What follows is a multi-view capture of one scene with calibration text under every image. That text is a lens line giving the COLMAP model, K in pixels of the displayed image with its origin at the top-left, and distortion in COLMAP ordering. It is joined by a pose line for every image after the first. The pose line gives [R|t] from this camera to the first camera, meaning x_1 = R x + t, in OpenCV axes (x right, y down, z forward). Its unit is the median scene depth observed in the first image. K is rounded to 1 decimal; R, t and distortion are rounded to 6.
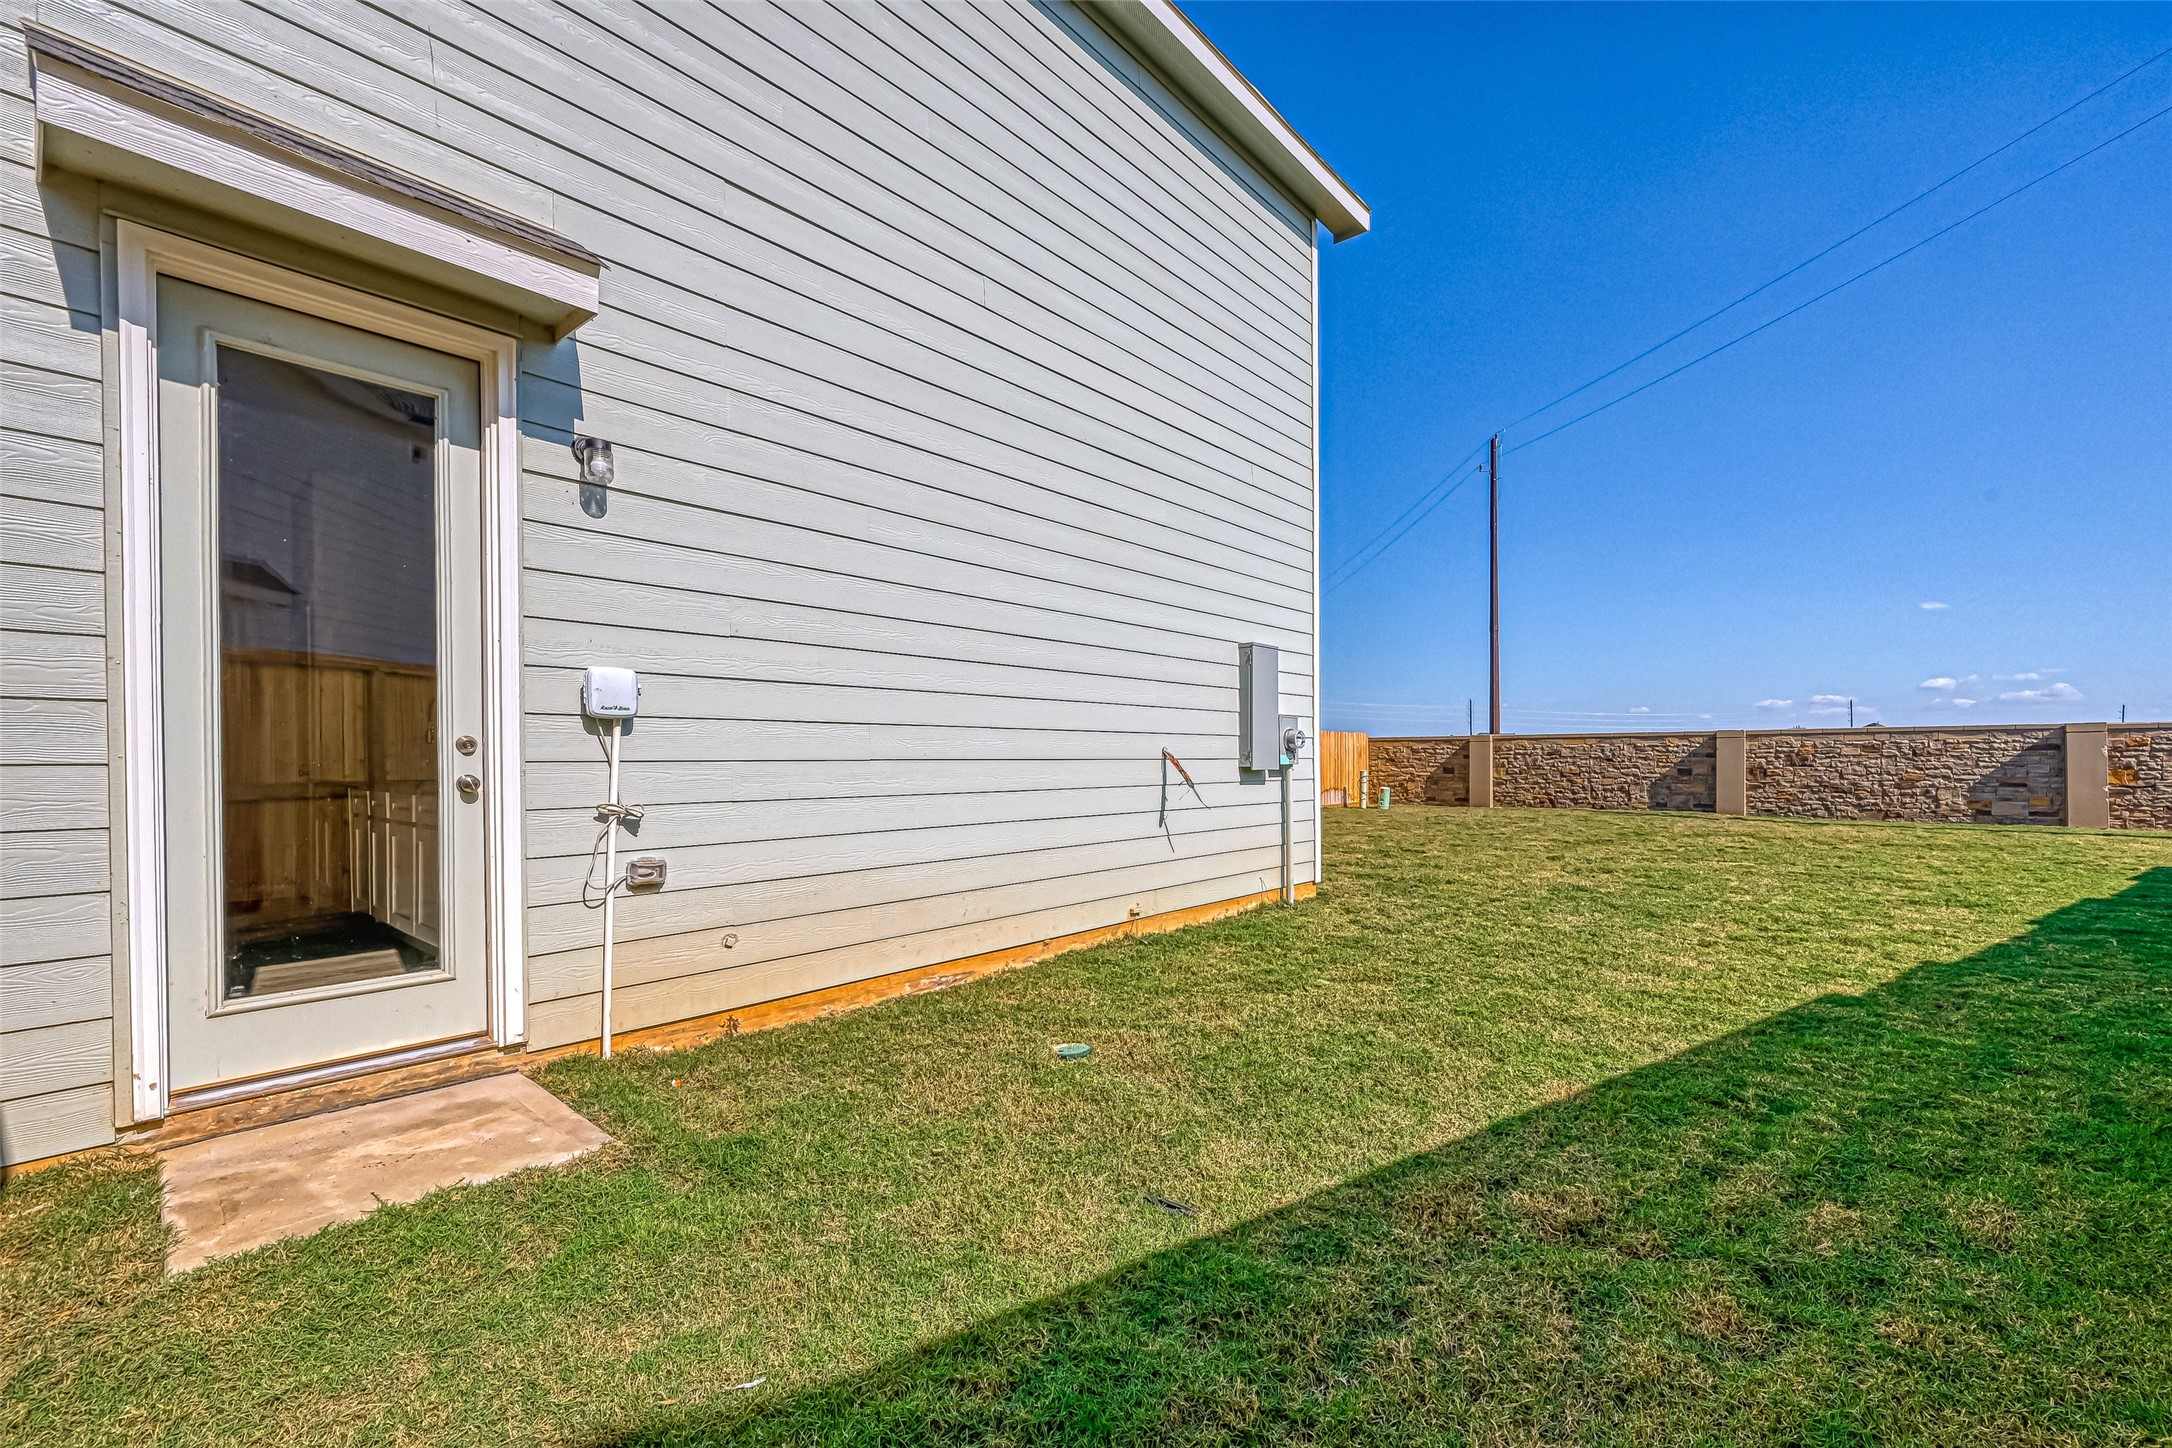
lens RADIAL K [[970.9, 0, 1120.1], [0, 970.9, 762.2], [0, 0, 1]] dist [0.002843, 0.000663]
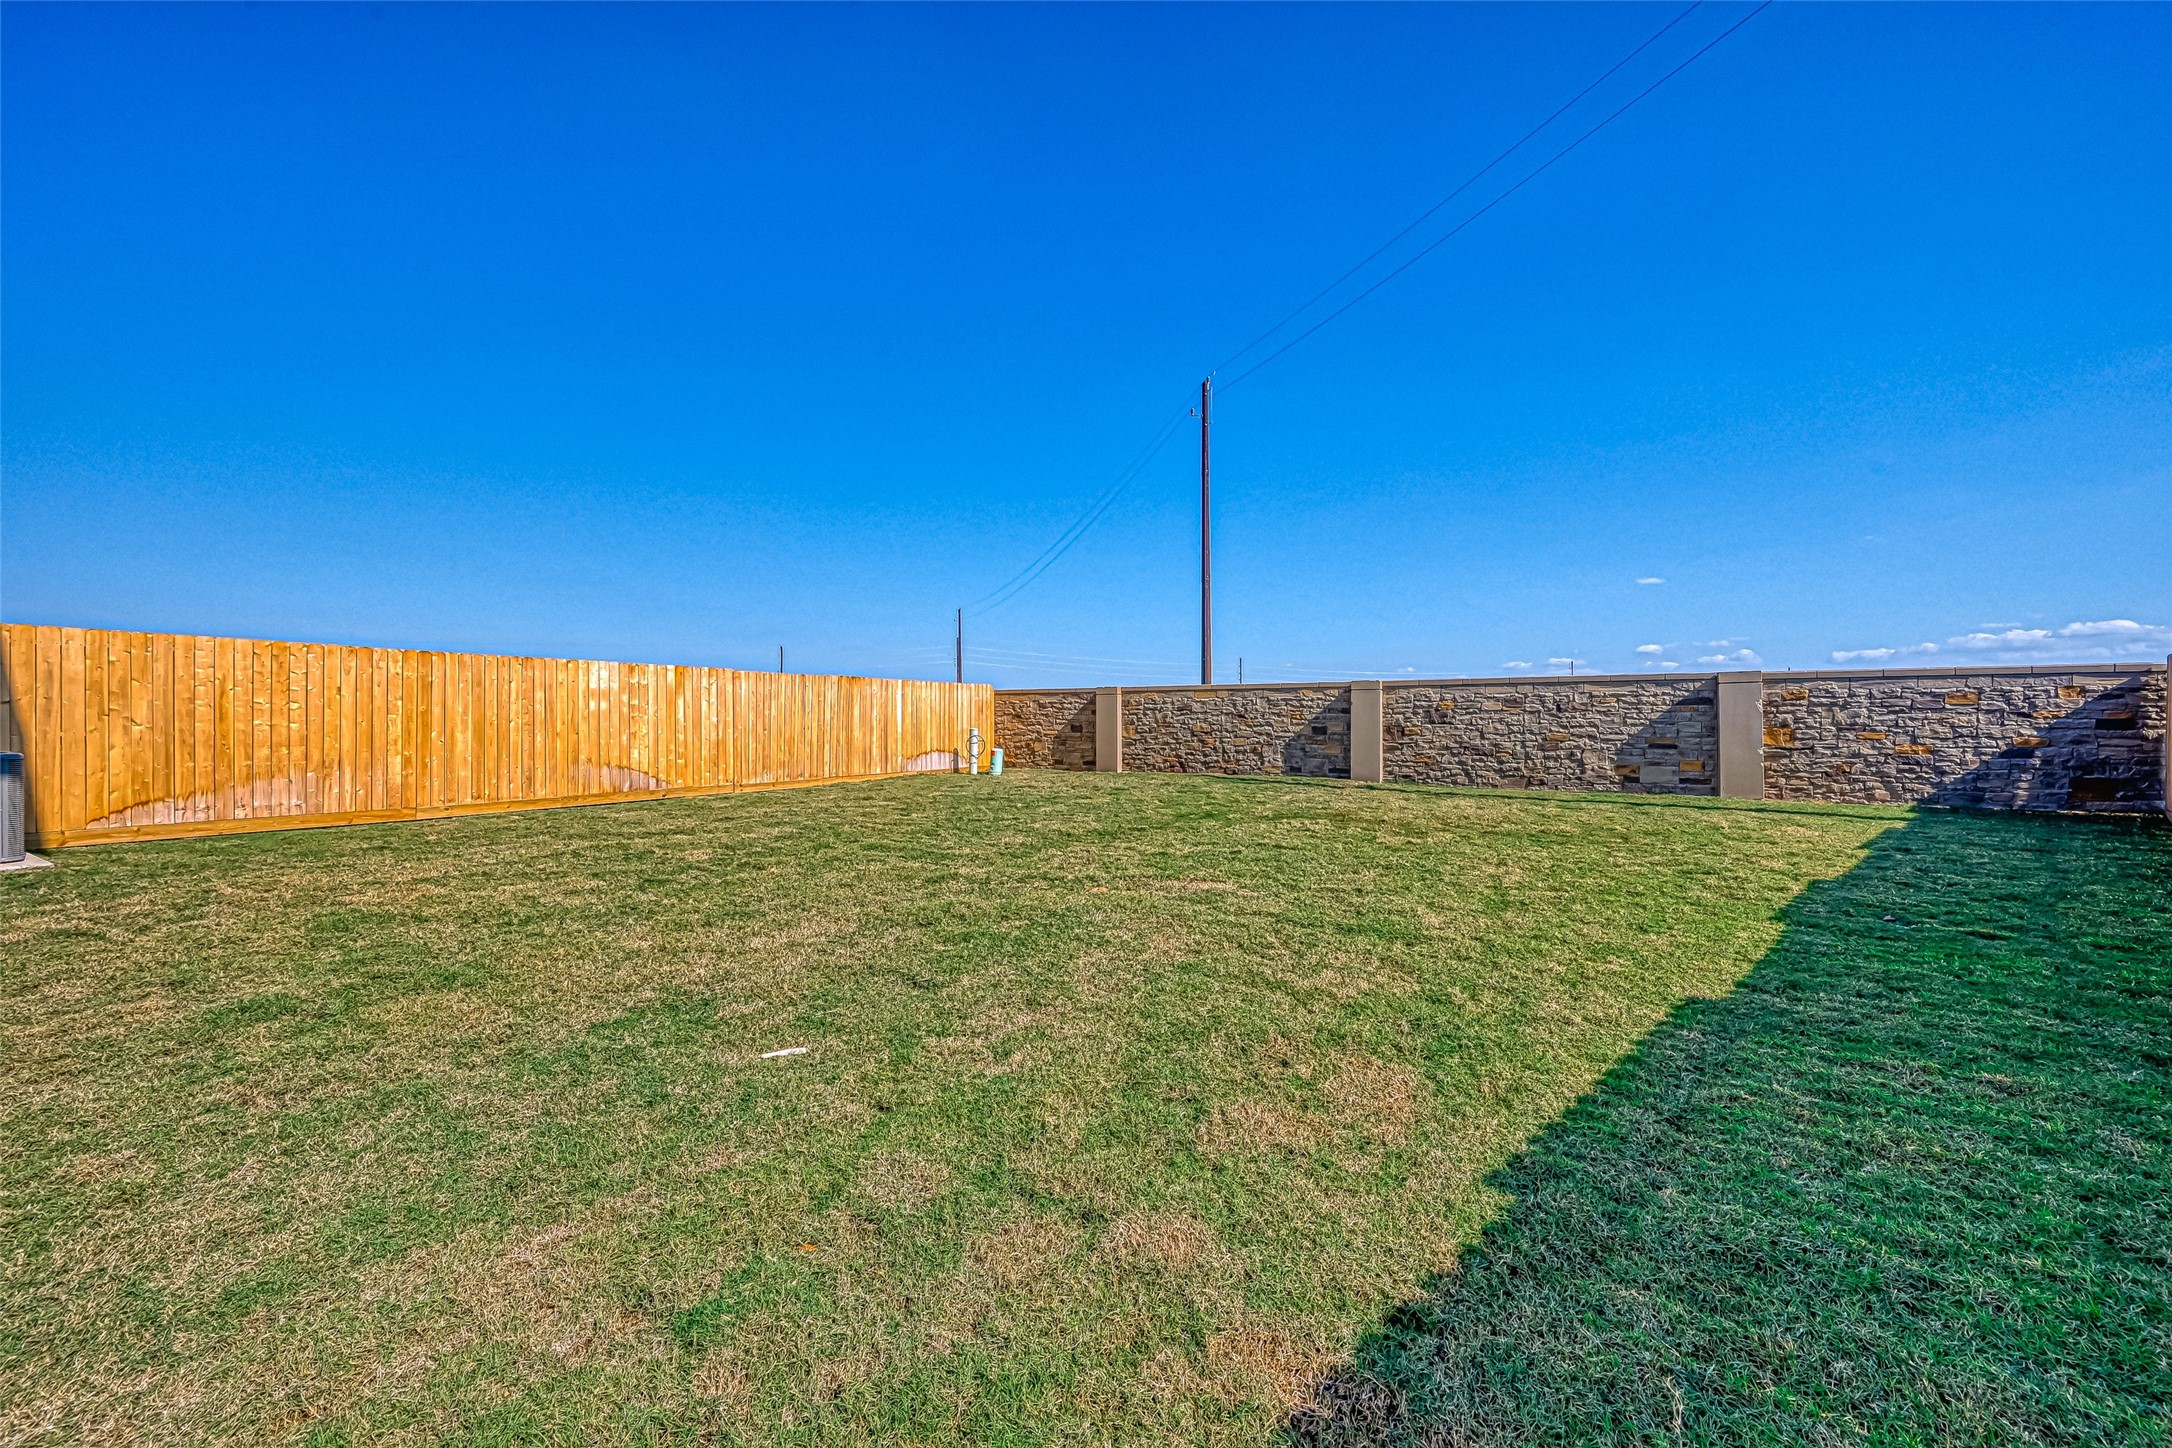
lens RADIAL K [[897.4, 0, 1083.4], [0, 897.4, 720.7], [0, 0, 1]] dist [0.009931, 0.000078]
pose [[0.991247, -0.000137, 0.132017, 0.304474], [-0.000257, 0.999996, 0.002965, -0.000759], [-0.132016, -0.002973, 0.991243, 0.282674]]
